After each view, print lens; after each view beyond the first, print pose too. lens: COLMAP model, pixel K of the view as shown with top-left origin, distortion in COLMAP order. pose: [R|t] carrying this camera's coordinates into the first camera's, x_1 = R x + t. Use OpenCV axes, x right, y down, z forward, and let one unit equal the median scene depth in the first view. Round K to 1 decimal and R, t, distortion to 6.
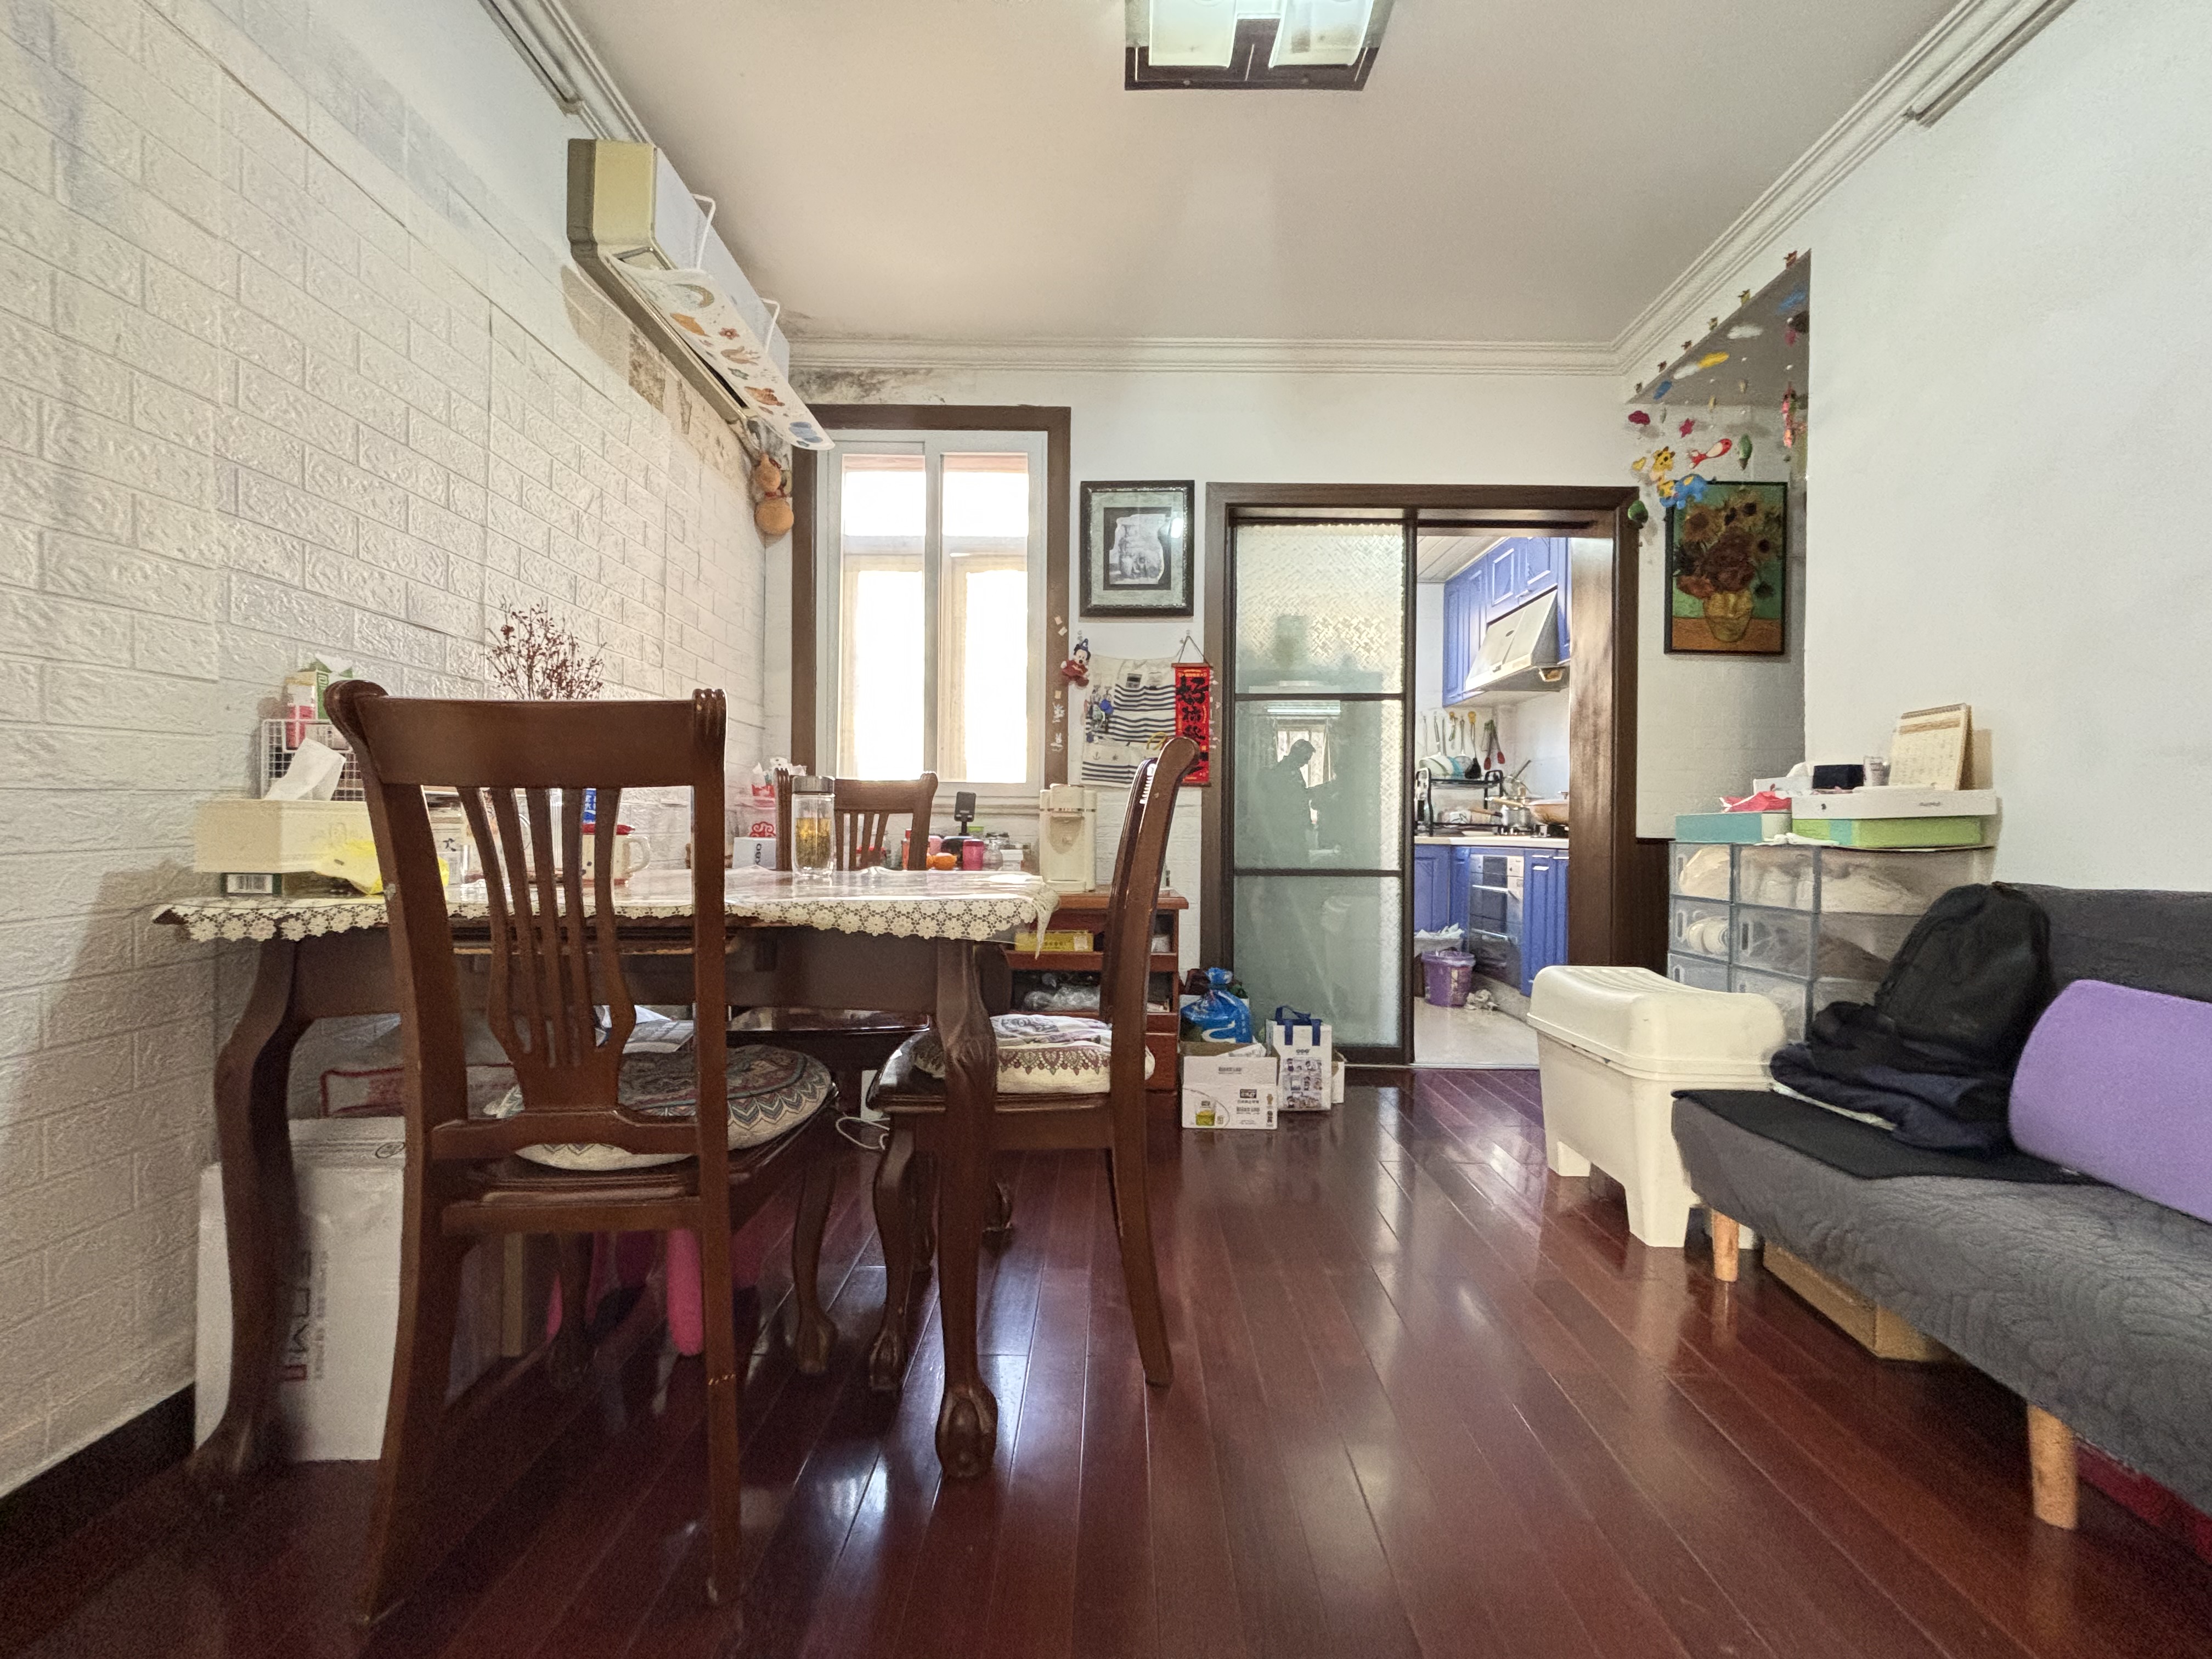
lens RADIAL K [[893.8, 0, 1110.6], [0, 893.8, 835.4], [0, 0, 1]] dist [-0.002070, -0.001795]
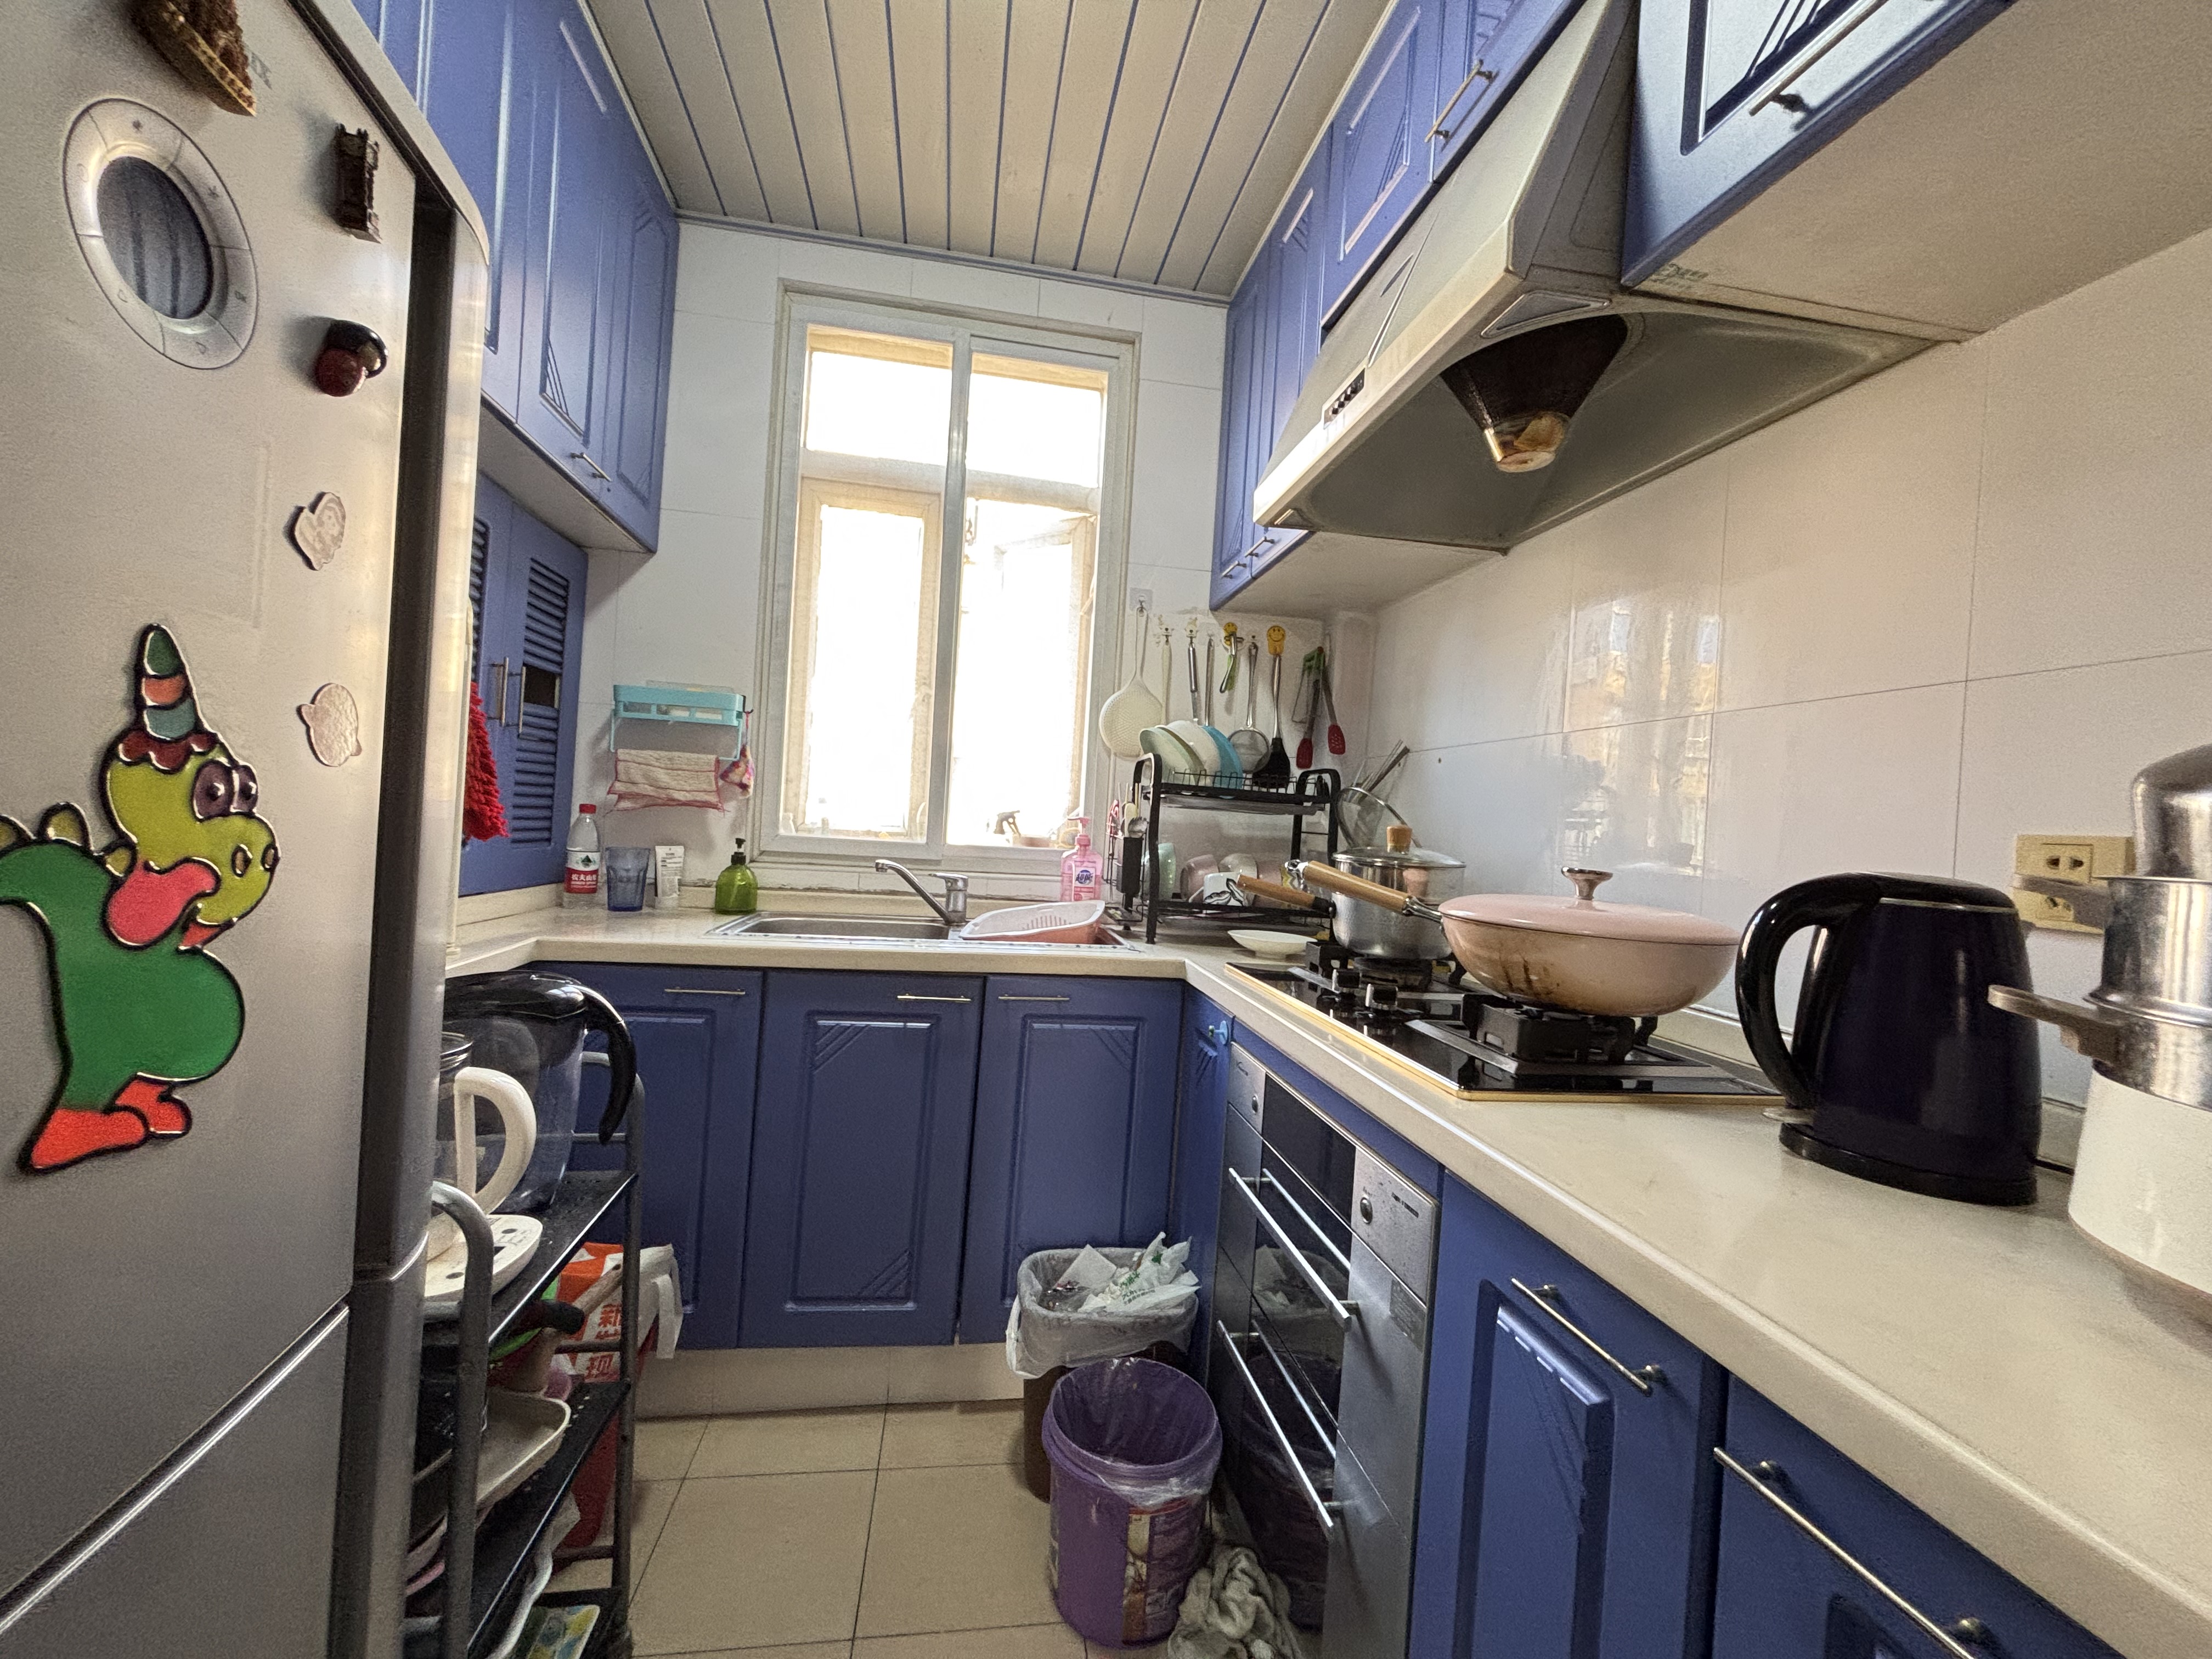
lens RADIAL K [[893.8, 0, 1107.0], [0, 893.8, 825.9], [0, 0, 1]] dist [-0.002070, -0.001795]
pose [[0.983409, 0.047076, 0.175186, 0.267266], [-0.049425, 0.998737, 0.009065, -0.046893], [-0.174538, -0.017573, 0.984494, 0.623500]]
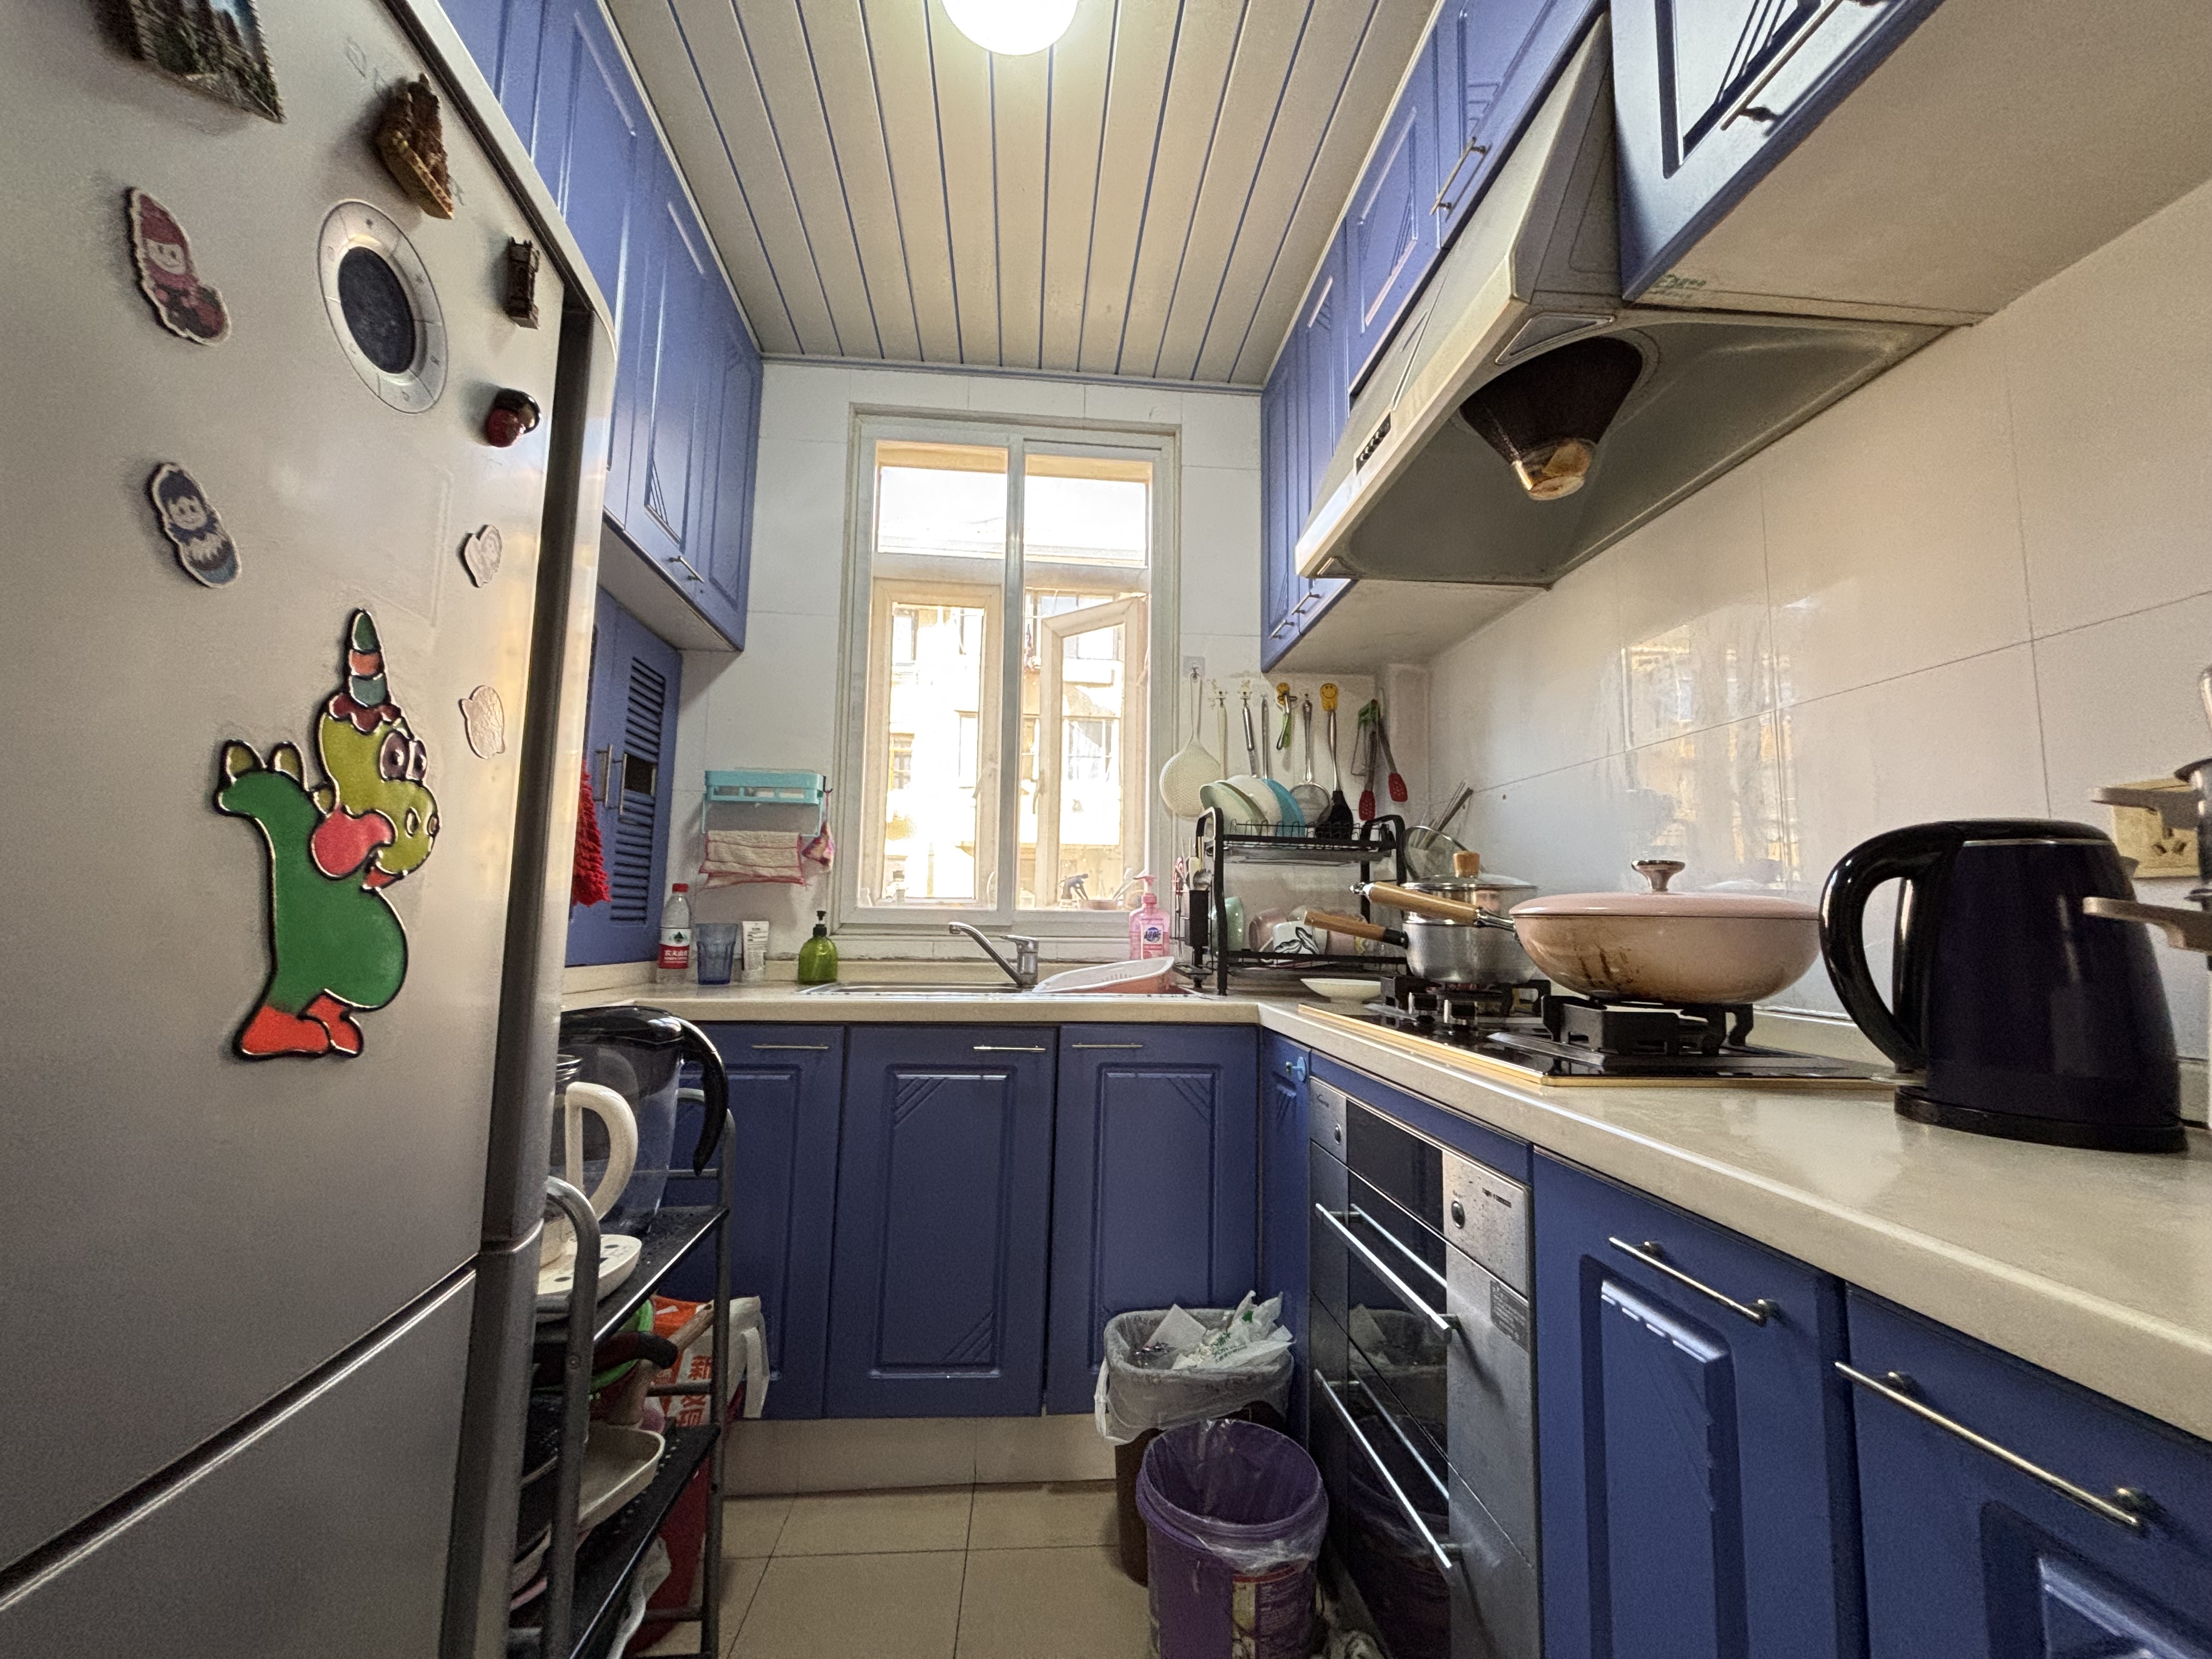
lens RADIAL K [[893.8, 0, 1105.0], [0, 893.8, 825.4], [0, 0, 1]] dist [-0.002070, -0.001795]
pose [[0.995268, 0.014283, 0.096110, 0.267412], [-0.004304, 0.994646, -0.103247, -0.027521], [-0.097070, 0.102345, 0.990001, 0.616771]]
